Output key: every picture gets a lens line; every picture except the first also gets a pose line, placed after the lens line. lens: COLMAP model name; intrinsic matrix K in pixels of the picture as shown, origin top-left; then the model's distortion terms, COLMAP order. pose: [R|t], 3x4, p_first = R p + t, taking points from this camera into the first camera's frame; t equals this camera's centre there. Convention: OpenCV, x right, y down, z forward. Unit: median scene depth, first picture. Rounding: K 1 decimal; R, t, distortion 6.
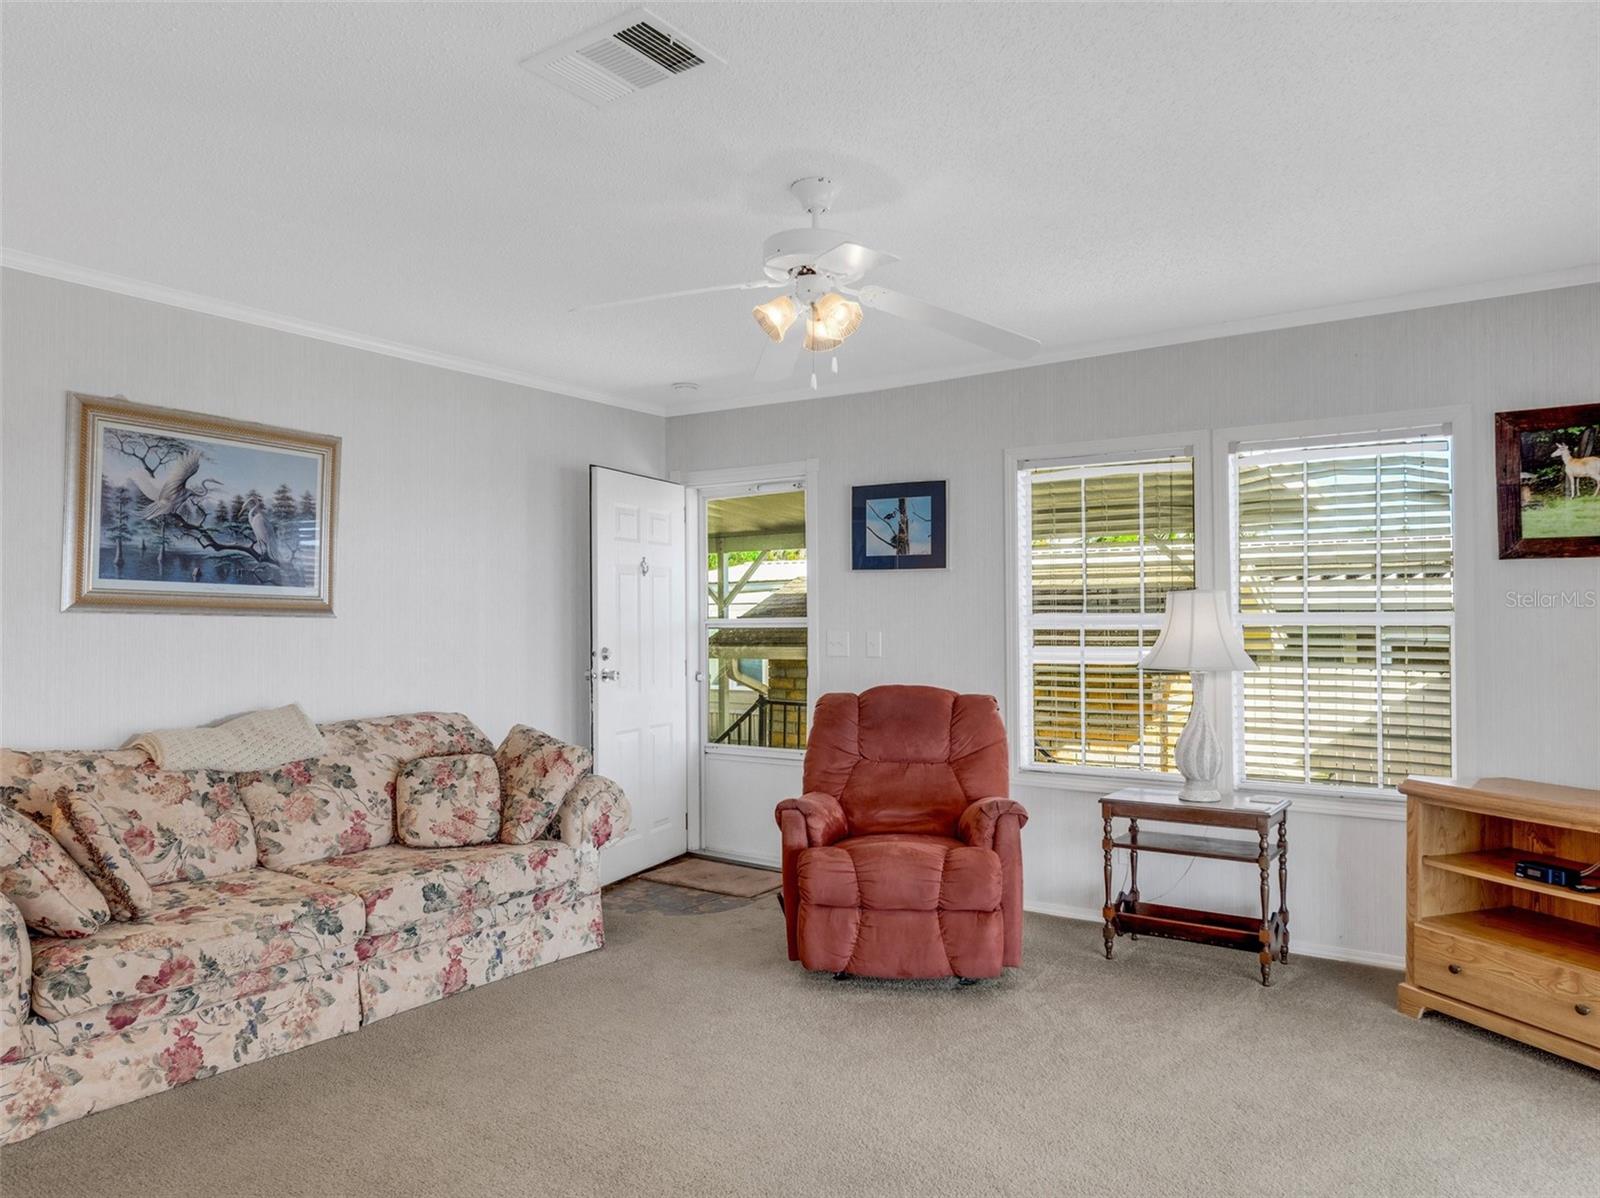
lens RADIAL K [[1134.2, 0, 797.9], [0, 1134.2, 598.7], [0, 0, 1]] dist [0.026091, -0.004376]
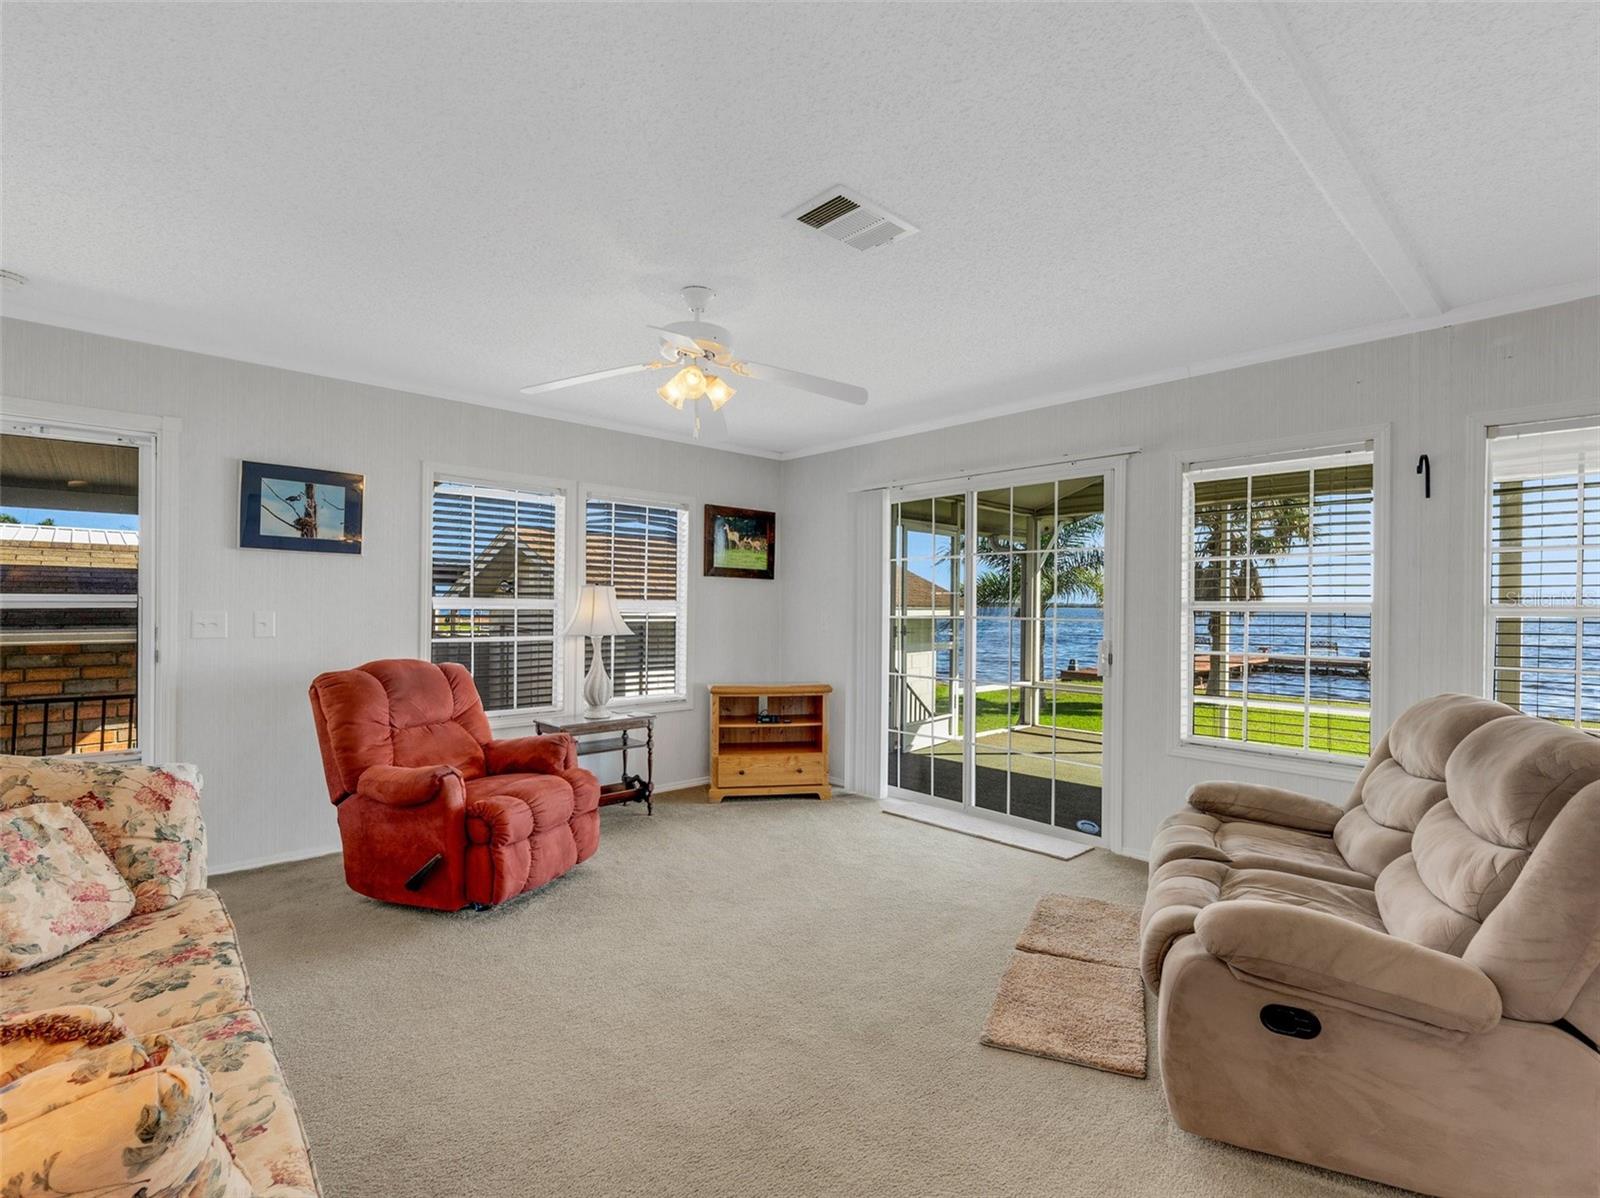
lens RADIAL K [[762.3, 0, 816.2], [0, 762.3, 606.6], [0, 0, 1]] dist [0.001185, -0.000713]
pose [[0.197093, 0.003960, 0.980377, -0.504501], [-0.028663, 0.999588, 0.001725, 0.010201], [-0.979966, -0.028440, 0.197126, 0.400586]]
